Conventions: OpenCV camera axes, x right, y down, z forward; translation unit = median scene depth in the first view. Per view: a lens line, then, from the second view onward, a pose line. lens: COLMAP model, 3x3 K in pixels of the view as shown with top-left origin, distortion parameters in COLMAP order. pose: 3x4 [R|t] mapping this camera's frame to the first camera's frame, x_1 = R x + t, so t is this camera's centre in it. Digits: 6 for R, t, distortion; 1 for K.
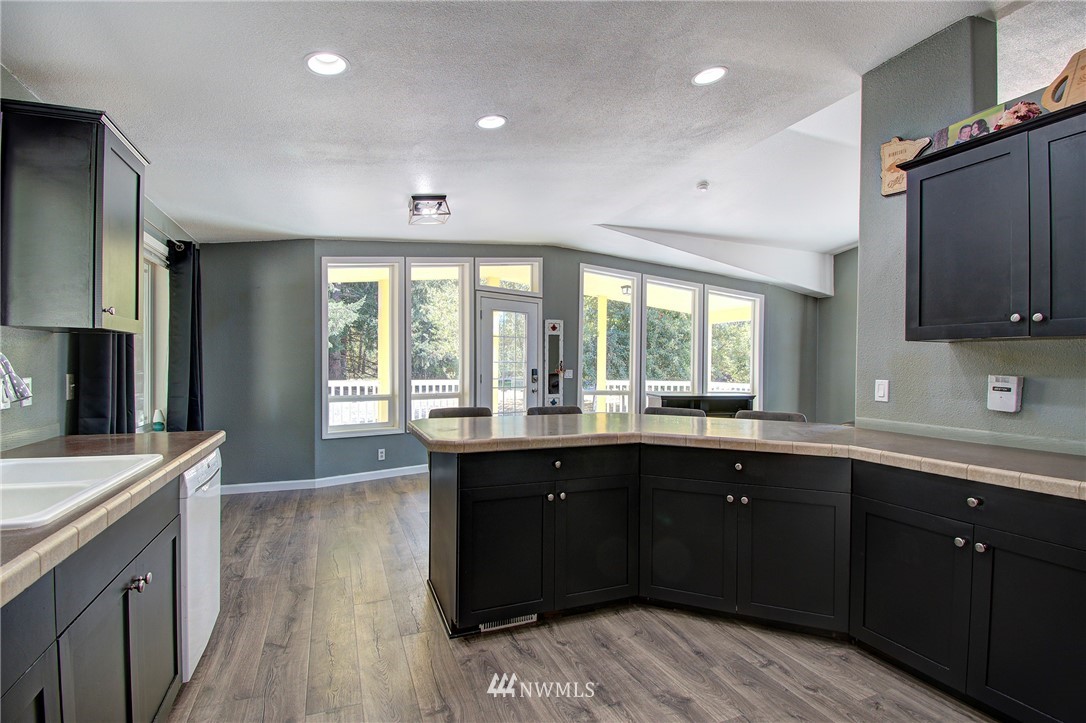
lens RADIAL K [[508.4, 0, 544.9], [0, 508.4, 366.2], [0, 0, 1]] dist [0.000264, -0.004105]
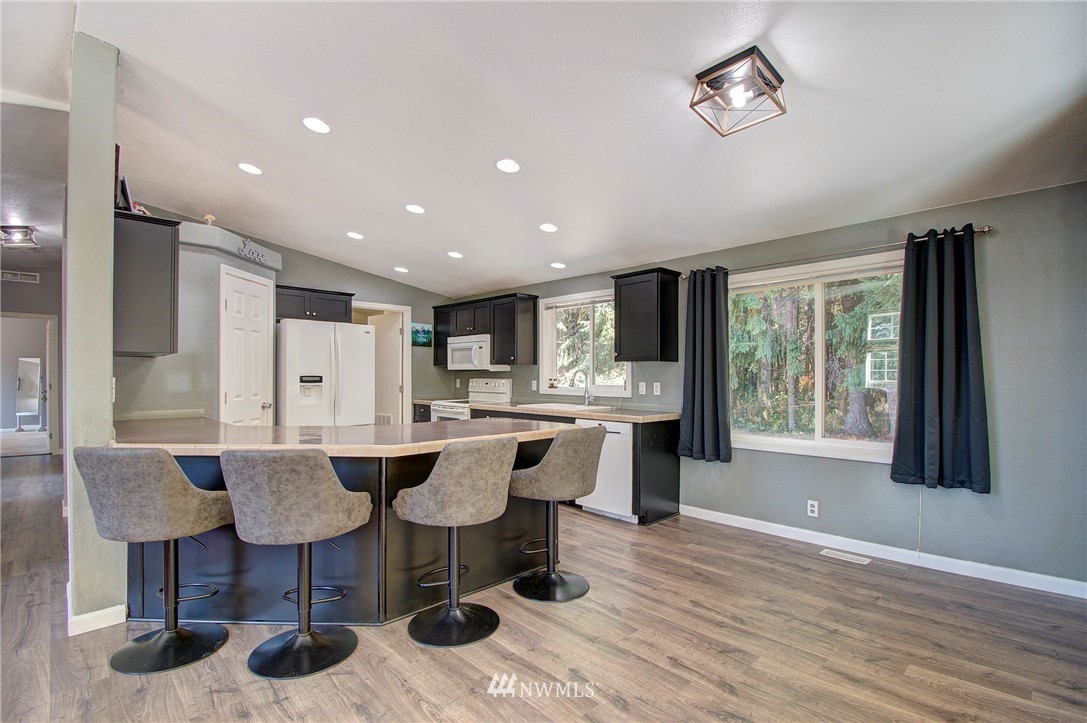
lens RADIAL K [[508.9, 0, 539.5], [0, 508.9, 375.4], [0, 0, 1]] dist [0.000264, -0.004105]
pose [[-0.930736, -0.012918, -0.365464, 0.303119], [-0.013007, 0.999913, -0.002218, -0.001445], [0.365460, 0.002689, -0.930823, 2.569181]]
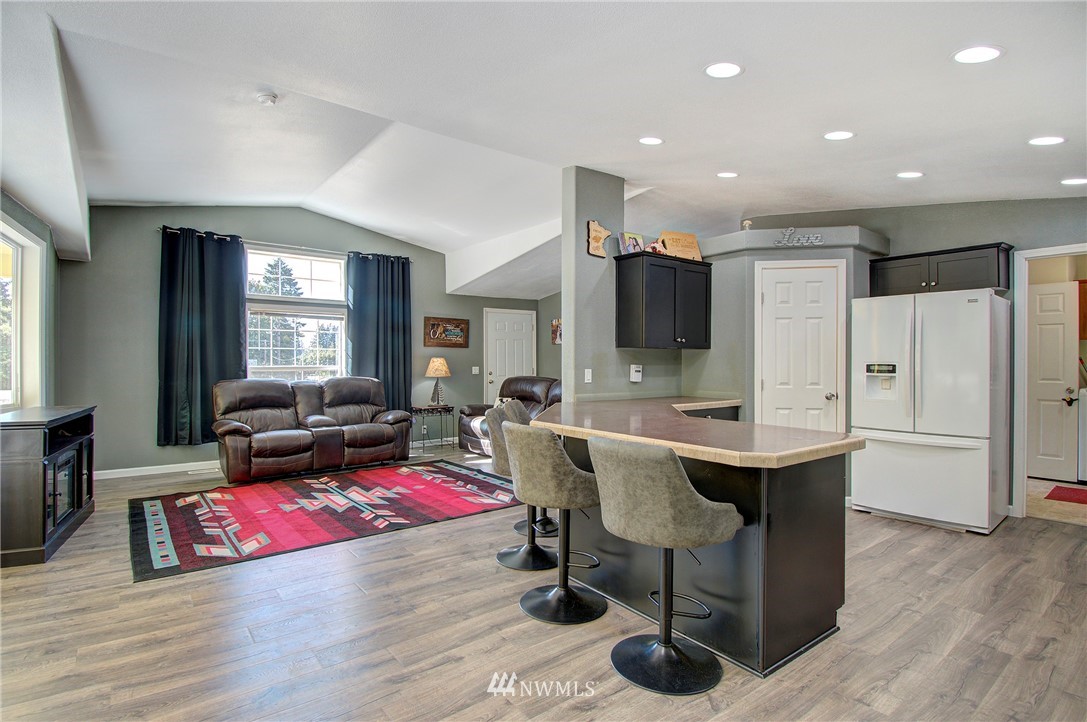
lens RADIAL K [[536.1, 0, 537.4], [0, 536.1, 361.6], [0, 0, 1]] dist [-0.003880, -0.011897]
pose [[-0.256038, -0.012351, 0.966588, -1.058014], [-0.005103, 0.999922, 0.011426, -0.016440], [-0.966653, -0.002007, -0.256081, 1.847062]]
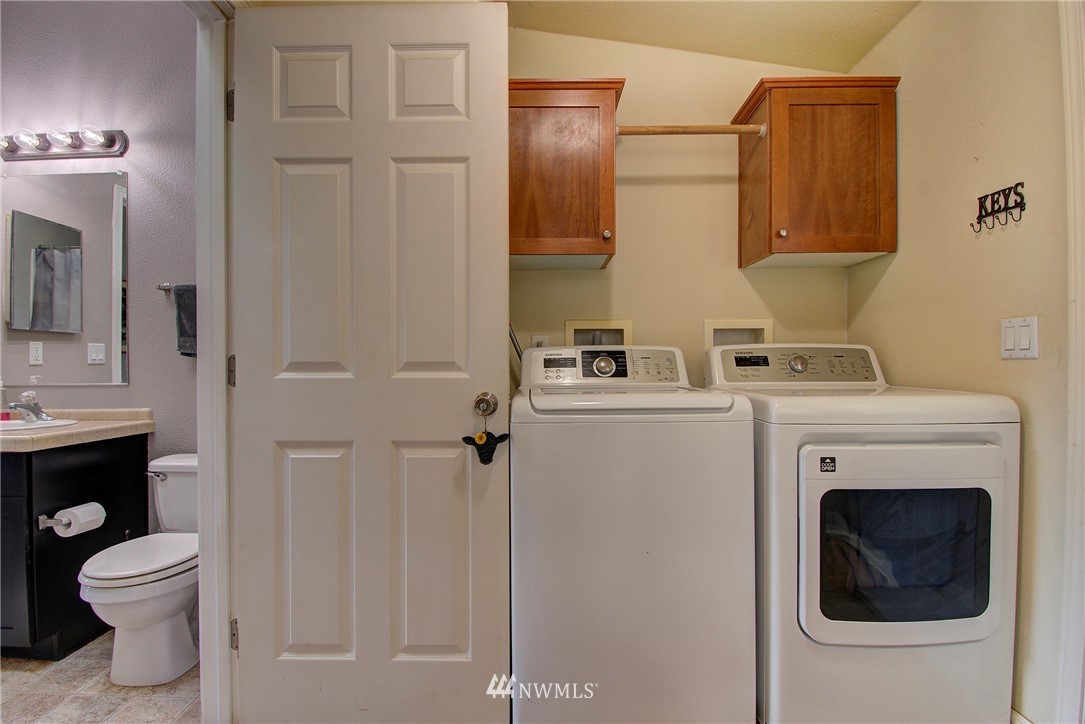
lens RADIAL K [[535.1, 0, 539.9], [0, 535.1, 365.9], [0, 0, 1]] dist [-0.003880, -0.011897]
pose [[-0.922855, -0.008872, 0.385045, 0.263084], [-0.006052, 0.999945, 0.008536, 0.072299], [-0.385099, 0.005547, -0.922858, -0.423386]]
